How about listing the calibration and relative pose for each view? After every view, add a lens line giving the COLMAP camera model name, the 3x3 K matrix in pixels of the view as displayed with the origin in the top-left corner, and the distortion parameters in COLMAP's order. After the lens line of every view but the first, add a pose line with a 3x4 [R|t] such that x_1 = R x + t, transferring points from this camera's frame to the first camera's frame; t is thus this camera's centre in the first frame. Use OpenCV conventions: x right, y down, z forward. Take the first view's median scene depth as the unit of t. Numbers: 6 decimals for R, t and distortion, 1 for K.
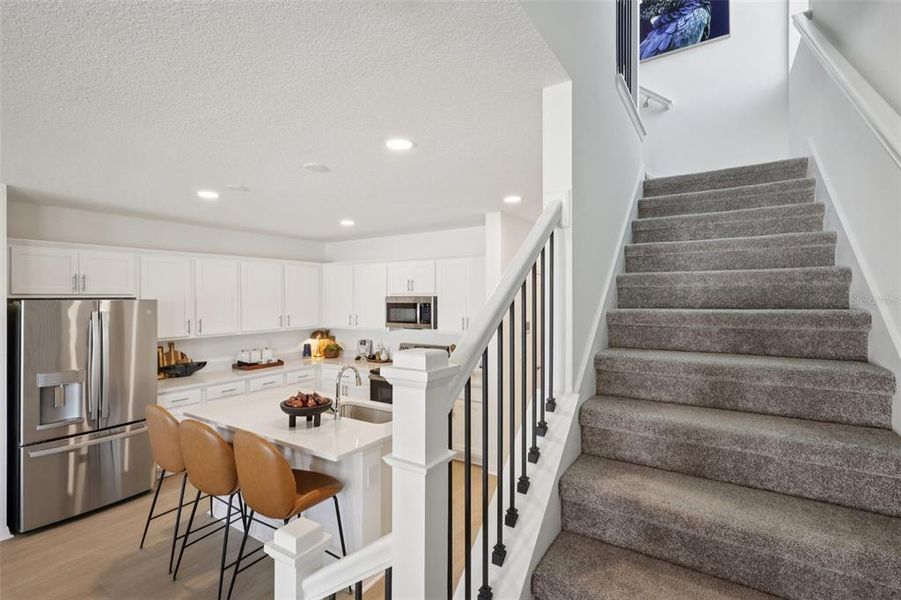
lens RADIAL K [[417.6, 0, 448.1], [0, 417.6, 293.9], [0, 0, 1]] dist [-0.004683, -0.000020]
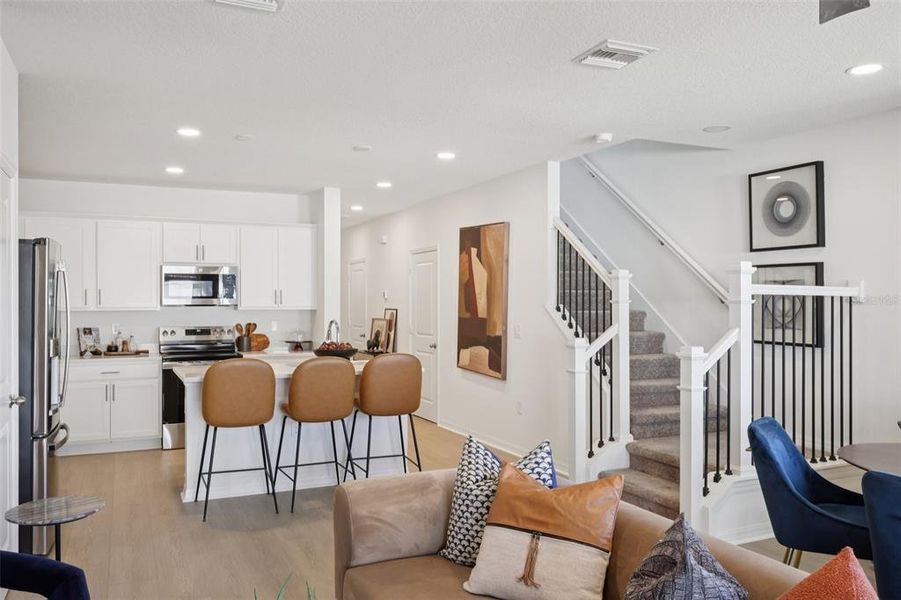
lens RADIAL K [[702.4, 0, 447.1], [0, 702.4, 302.6], [0, 0, 1]] dist [0.005314, 0.003689]
pose [[0.536938, 0.000745, 0.843621, -1.092334], [-0.005814, 0.999979, 0.002817, 0.077868], [-0.843602, -0.006418, 0.536931, -0.170151]]
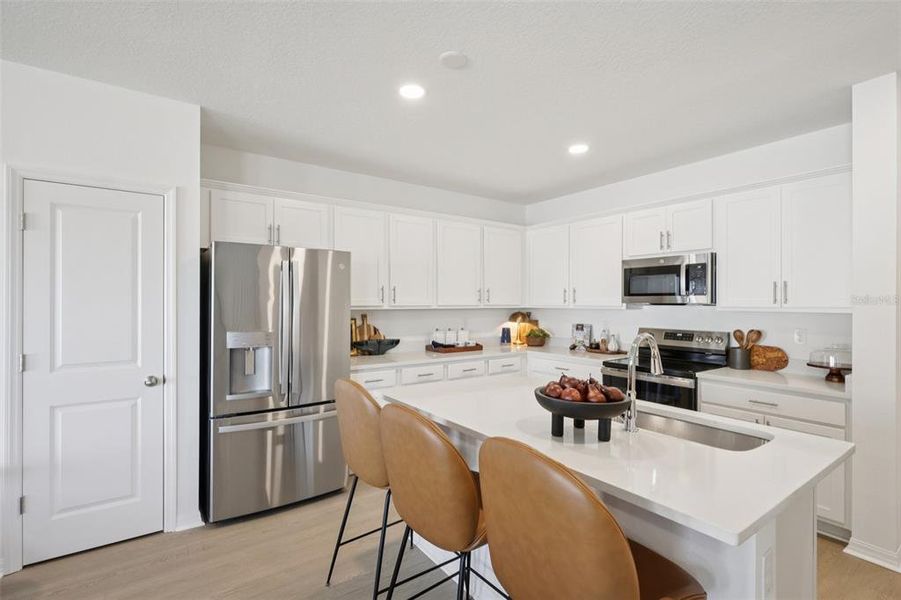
lens RADIAL K [[417.6, 0, 447.4], [0, 417.6, 300.2], [0, 0, 1]] dist [-0.004683, -0.000020]
pose [[0.929658, 0.003798, -0.368405, -0.185479], [-0.003075, 0.999992, 0.002550, 0.083347], [0.368412, -0.001237, 0.929662, 0.260094]]
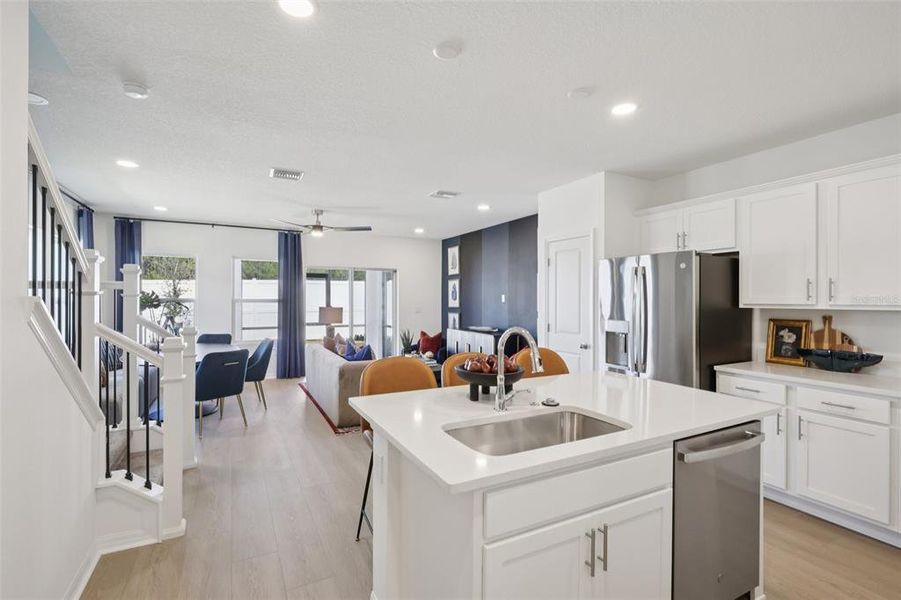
lens RADIAL K [[417.6, 0, 443.9], [0, 417.6, 298.3], [0, 0, 1]] dist [-0.004683, -0.000020]
pose [[-0.500134, -0.001566, -0.865947, 0.199184], [0.003878, 0.999984, -0.004048, 0.087774], [0.865940, -0.005383, -0.500120, 0.791213]]
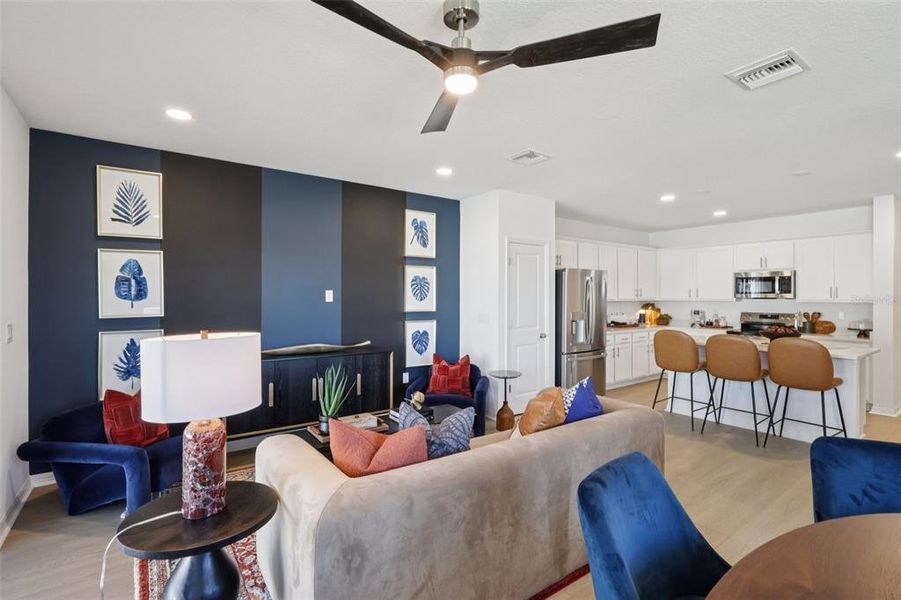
lens RADIAL K [[417.6, 0, 446.6], [0, 417.6, 294.3], [0, 0, 1]] dist [-0.004683, -0.000020]
pose [[0.933128, 0.003966, -0.359522, -0.559824], [-0.002420, 0.999986, 0.004750, 0.074745], [0.359536, -0.003562, 0.933124, -0.494334]]
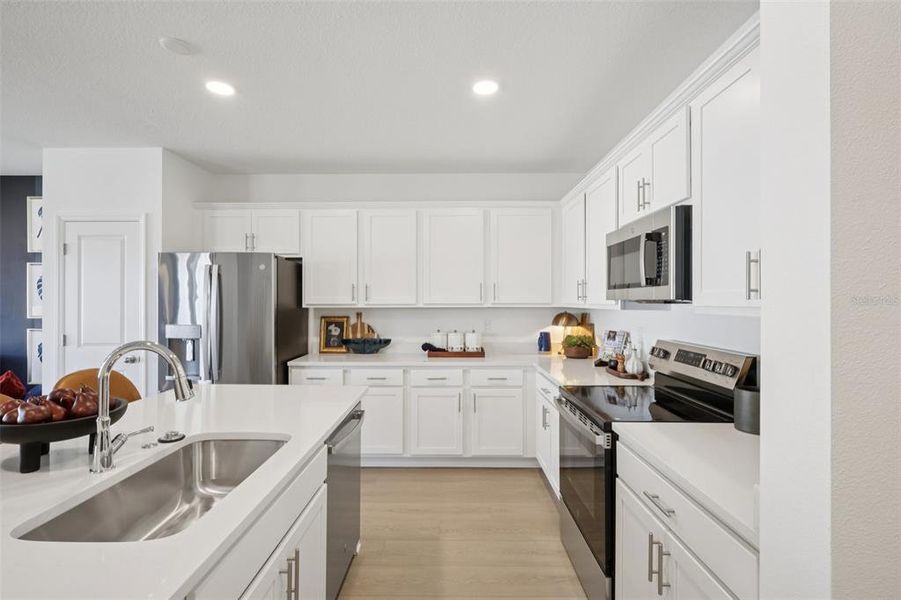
lens RADIAL K [[417.6, 0, 451.5], [0, 417.6, 299.7], [0, 0, 1]] dist [-0.004683, -0.000020]
pose [[0.537503, -0.000443, -0.843262, 0.165133], [0.005337, 0.999982, 0.002876, 0.086804], [0.843245, -0.006046, 0.537495, 0.684258]]
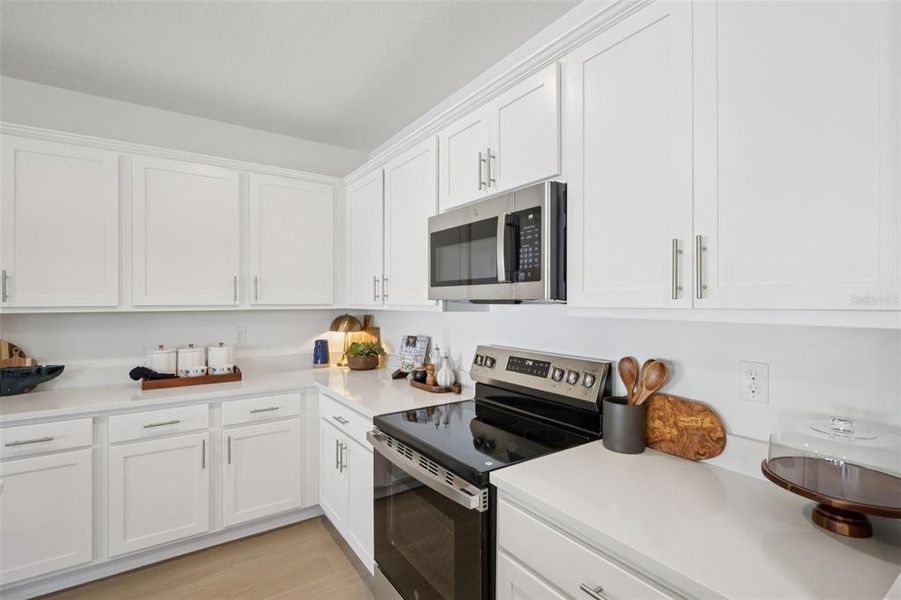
lens RADIAL K [[417.6, 0, 449.8], [0, 417.6, 301.4], [0, 0, 1]] dist [-0.004683, -0.000020]
pose [[0.923472, 0.002010, -0.383660, 0.009842], [0.001210, 0.999966, 0.008152, 0.087849], [0.383663, -0.007992, 0.923439, 0.750485]]
